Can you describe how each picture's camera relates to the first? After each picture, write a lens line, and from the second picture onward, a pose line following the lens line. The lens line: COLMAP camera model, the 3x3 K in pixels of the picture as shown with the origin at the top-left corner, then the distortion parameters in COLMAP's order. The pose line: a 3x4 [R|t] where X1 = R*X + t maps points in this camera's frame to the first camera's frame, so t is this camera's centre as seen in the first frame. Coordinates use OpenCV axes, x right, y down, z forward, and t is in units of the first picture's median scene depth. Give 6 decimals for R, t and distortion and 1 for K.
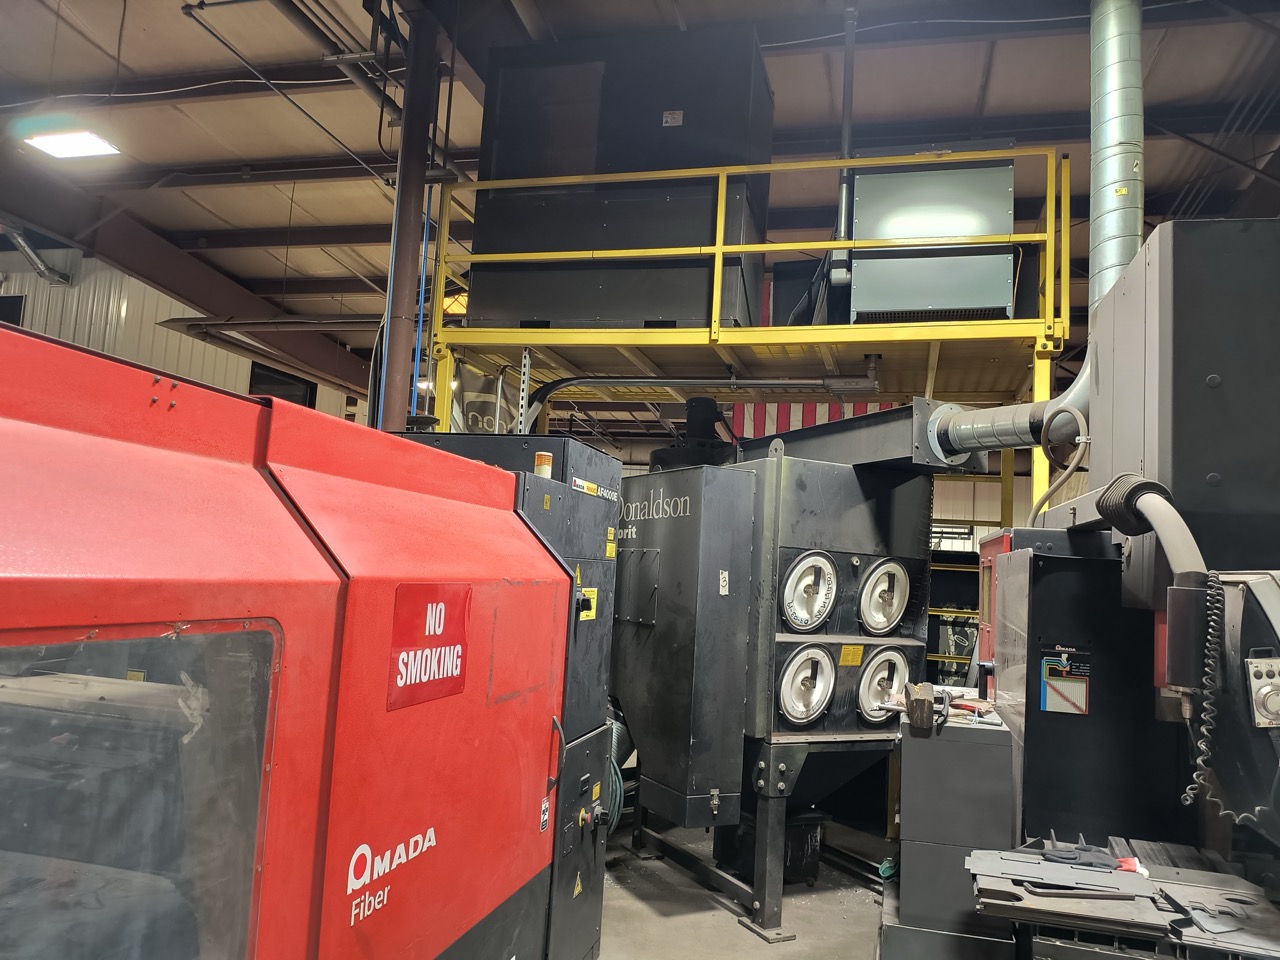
lens RADIAL K [[919.0, 0, 640.0], [0, 919.0, 480.0], [0, 0, 1]] dist [0.143100, -0.283859]
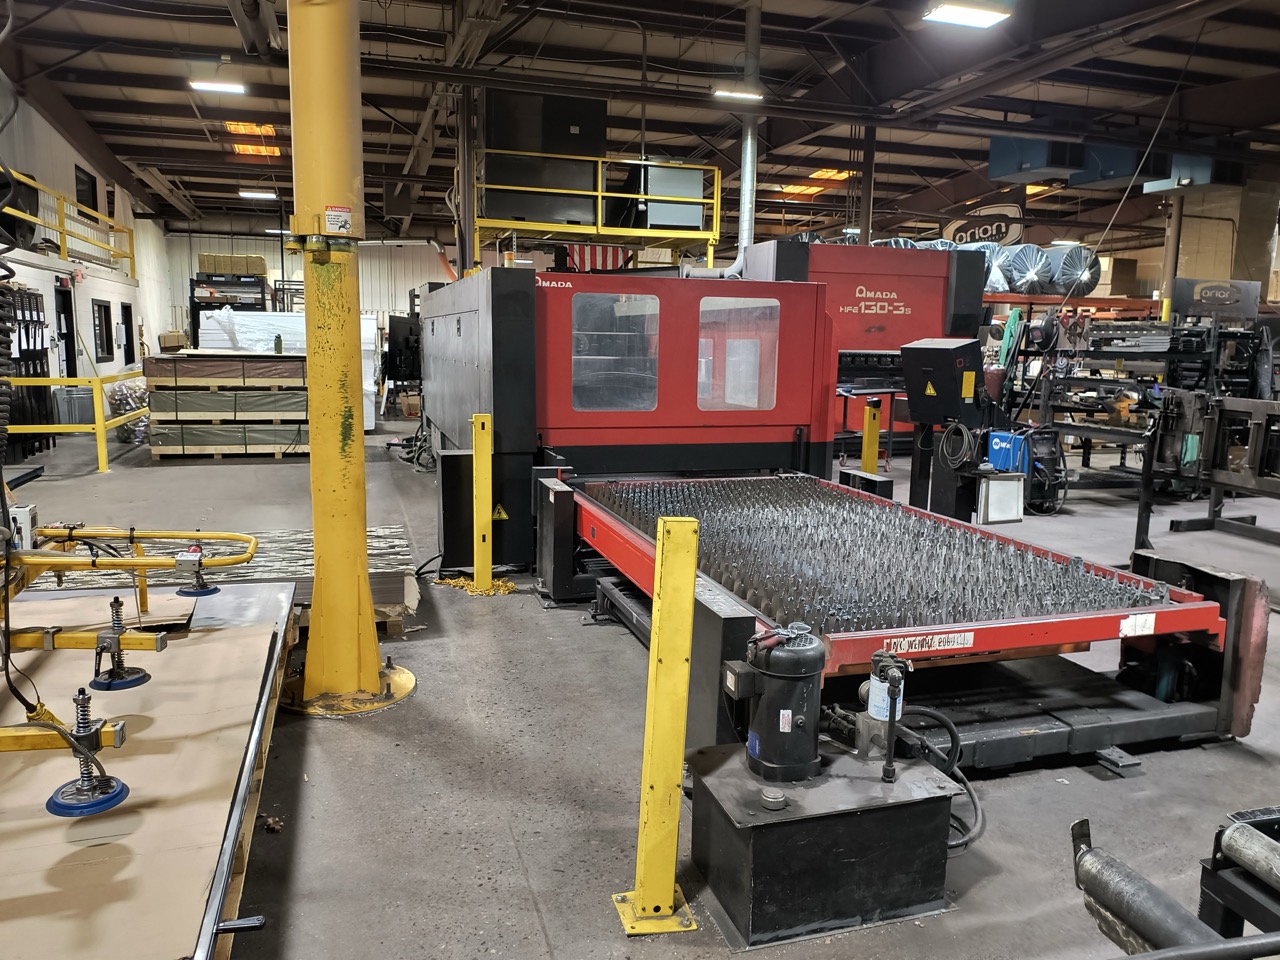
lens RADIAL K [[1003.8, 0, 640.0], [0, 1003.8, 480.0], [0, 0, 1]] dist [0.009866, -0.000769]
pose [[0.835443, -0.117293, 0.536915, -1.433804], [-0.024695, 0.967961, 0.249884, -0.197498], [-0.549022, -0.222023, 0.805780, -1.453186]]
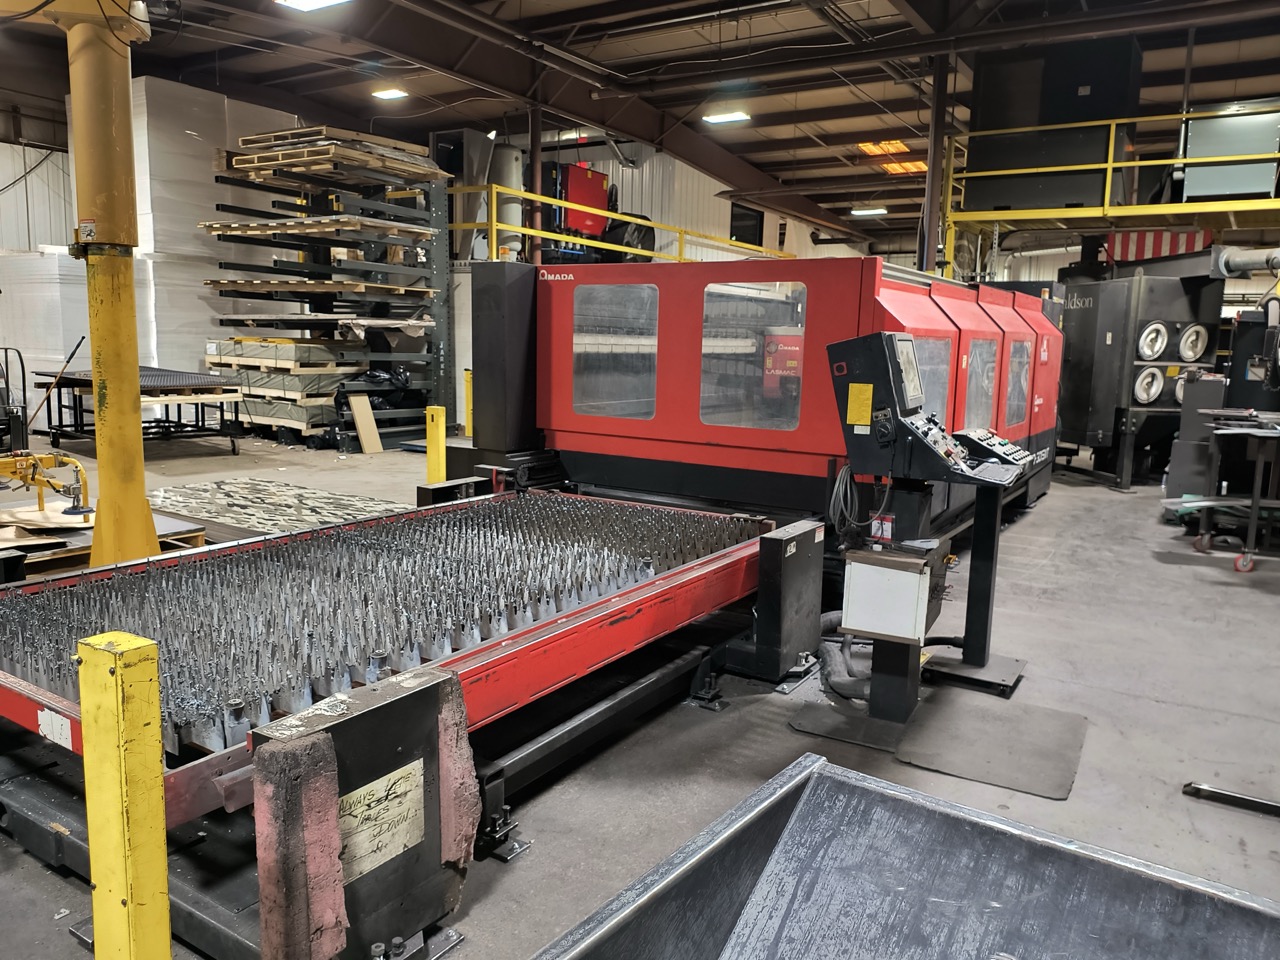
lens RADIAL K [[957.4, 0, 640.0], [0, 957.4, 480.0], [0, 0, 1]] dist [0.011244, -0.036664]
pose [[0.953740, 0.008964, -0.300500, -0.261989], [0.060613, 0.973295, 0.221411, -0.120329], [0.294460, -0.229382, 0.927727, -1.383954]]
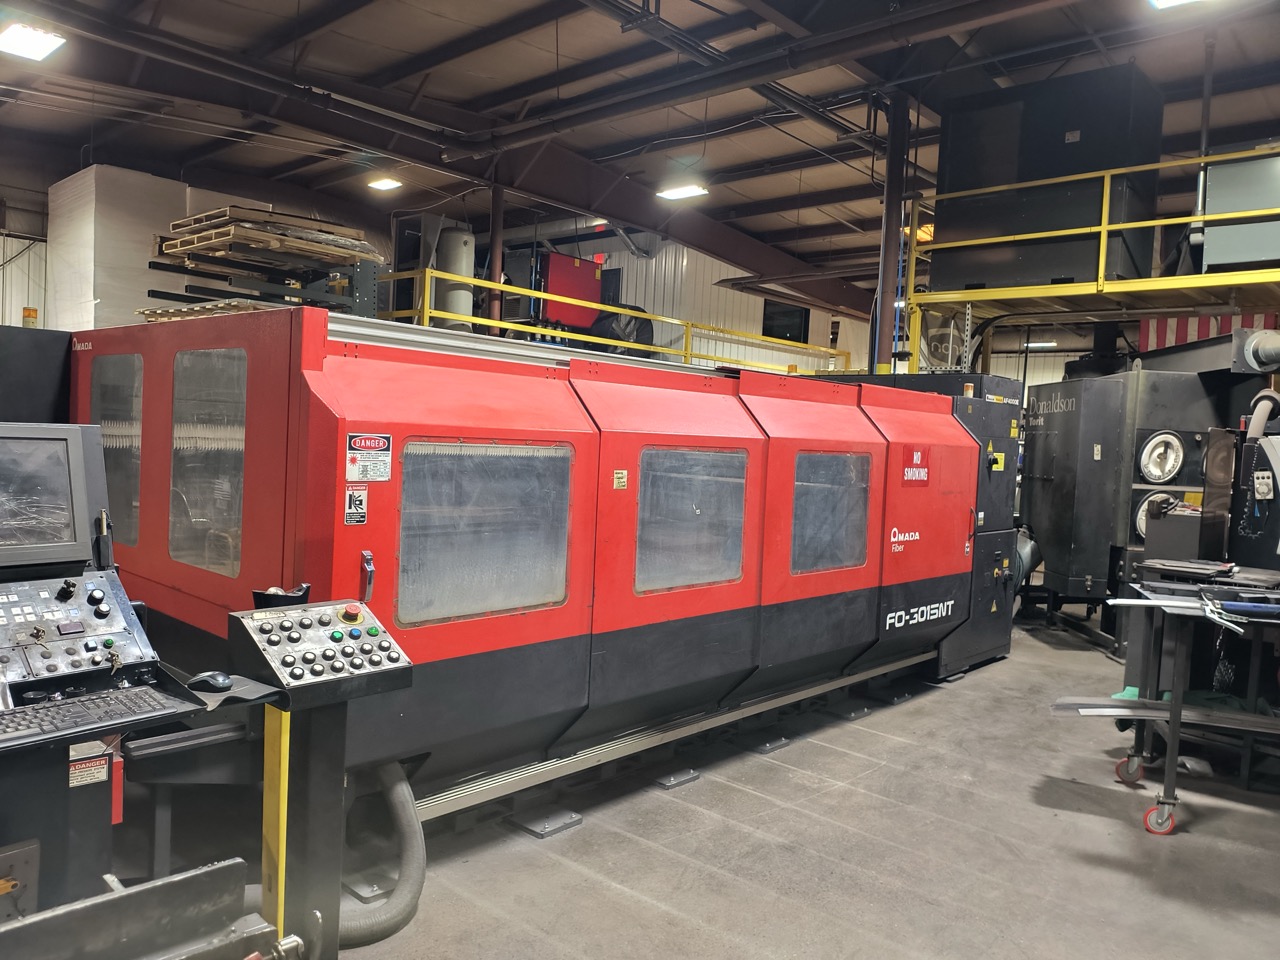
lens RADIAL K [[936.9, 0, 640.0], [0, 936.9, 480.0], [0, 0, 1]] dist [0.023890, -0.054703]
pose [[0.882029, 0.007251, -0.471140, 0.151108], [0.049457, 0.992934, 0.107871, -0.051835], [0.468593, -0.118447, 0.875438, -0.754843]]
